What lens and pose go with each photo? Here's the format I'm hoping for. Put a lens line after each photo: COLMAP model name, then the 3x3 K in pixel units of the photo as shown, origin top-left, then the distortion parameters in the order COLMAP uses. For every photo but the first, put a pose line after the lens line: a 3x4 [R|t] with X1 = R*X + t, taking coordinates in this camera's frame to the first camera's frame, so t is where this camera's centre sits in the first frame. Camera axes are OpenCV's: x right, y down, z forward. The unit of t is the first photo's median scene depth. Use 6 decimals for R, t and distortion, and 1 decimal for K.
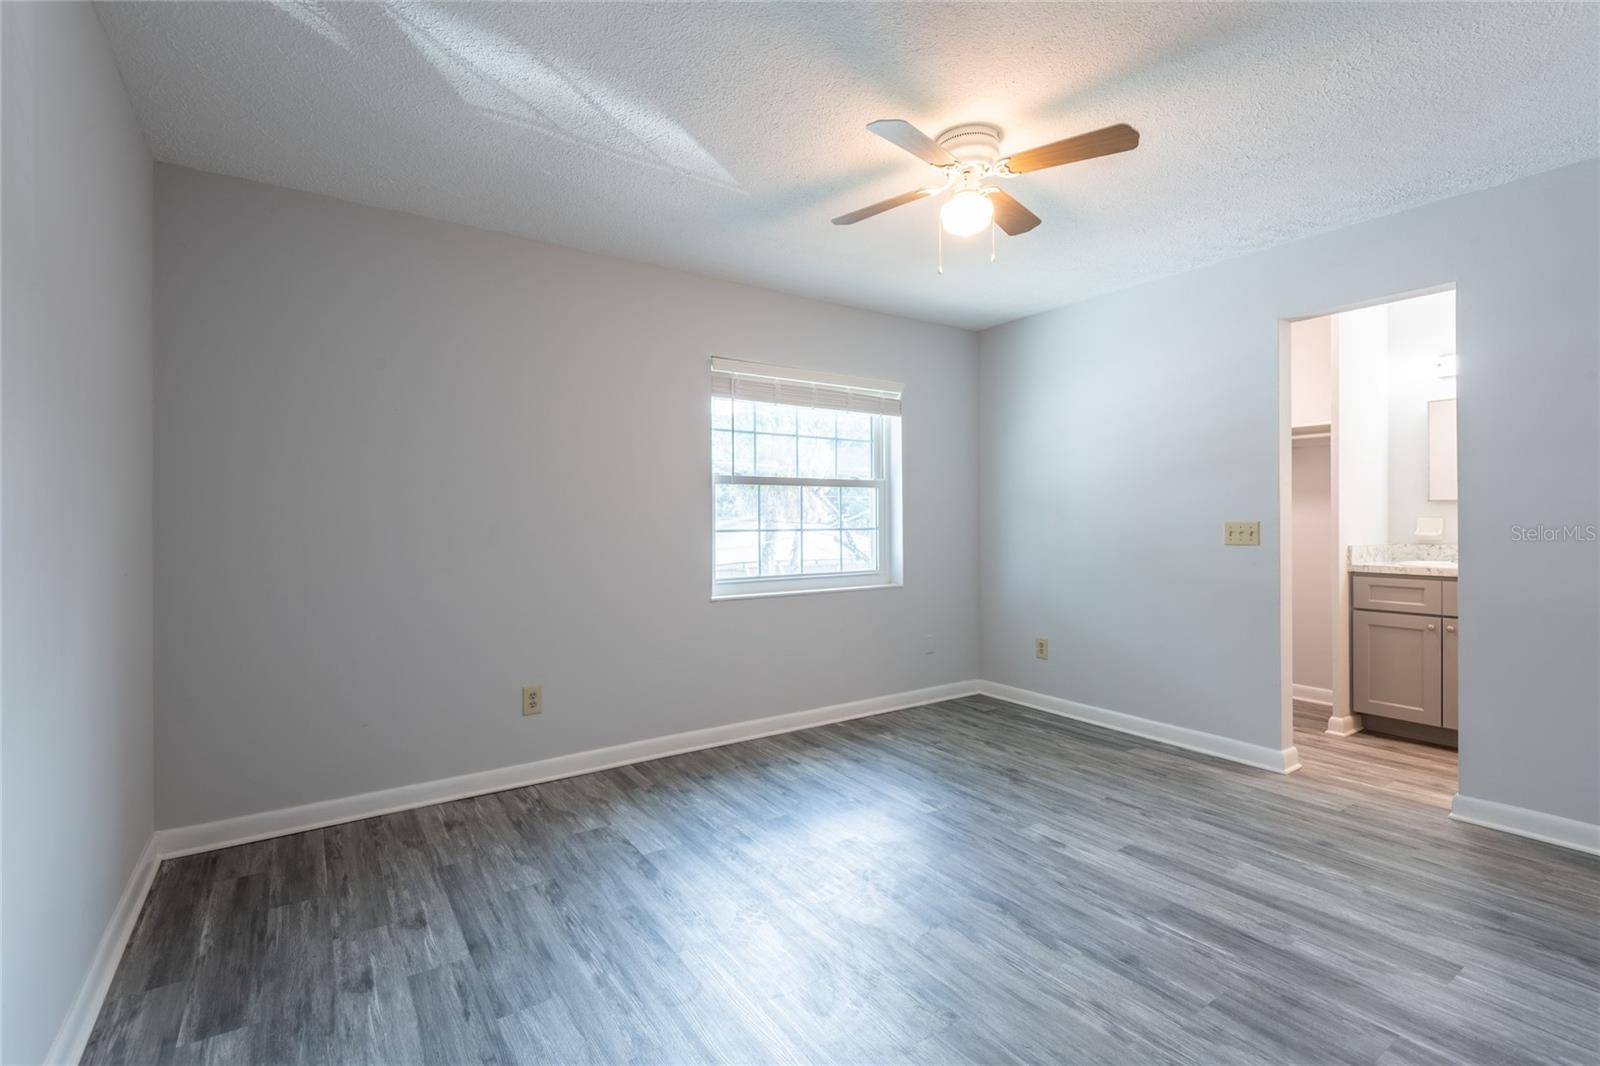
lens RADIAL K [[724.3, 0, 815.9], [0, 724.3, 518.9], [0, 0, 1]] dist [0.036575, -0.022918]
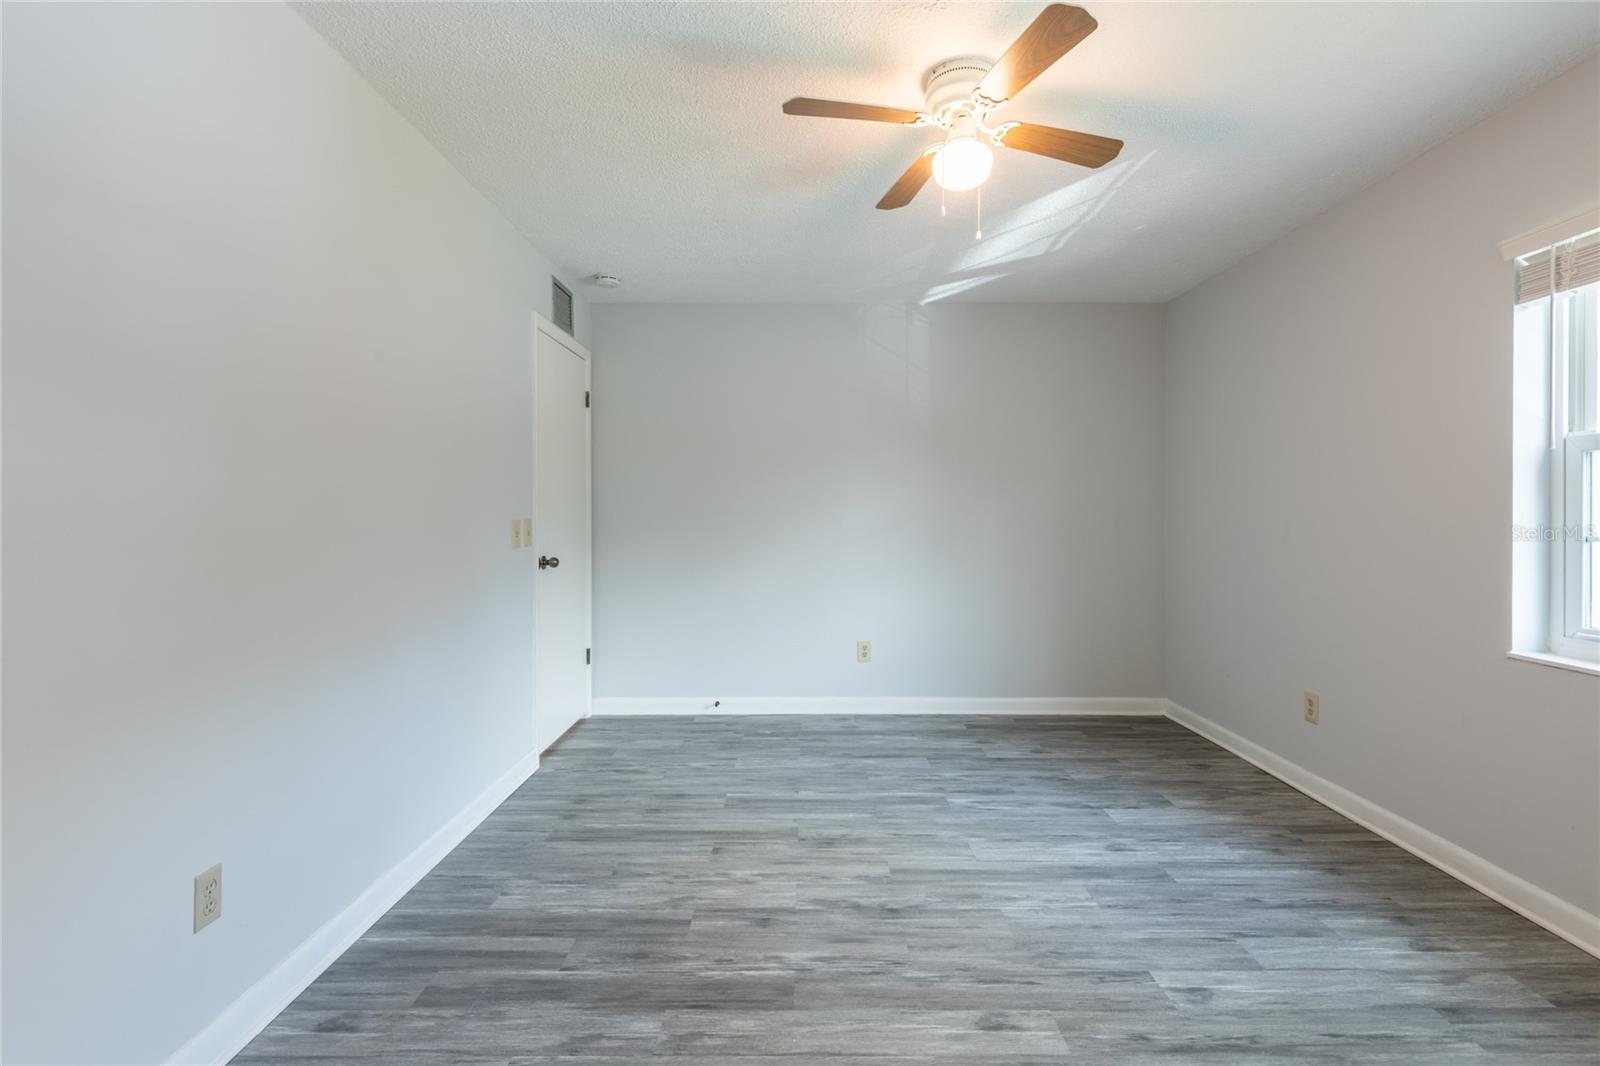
lens RADIAL K [[724.3, 0, 815.9], [0, 724.3, 518.9], [0, 0, 1]] dist [0.036575, -0.022918]
pose [[-0.549568, 0.007514, -0.835415, 1.050804], [-0.001927, 0.999945, 0.010262, -0.009690], [0.835447, 0.007249, -0.549524, 1.350227]]
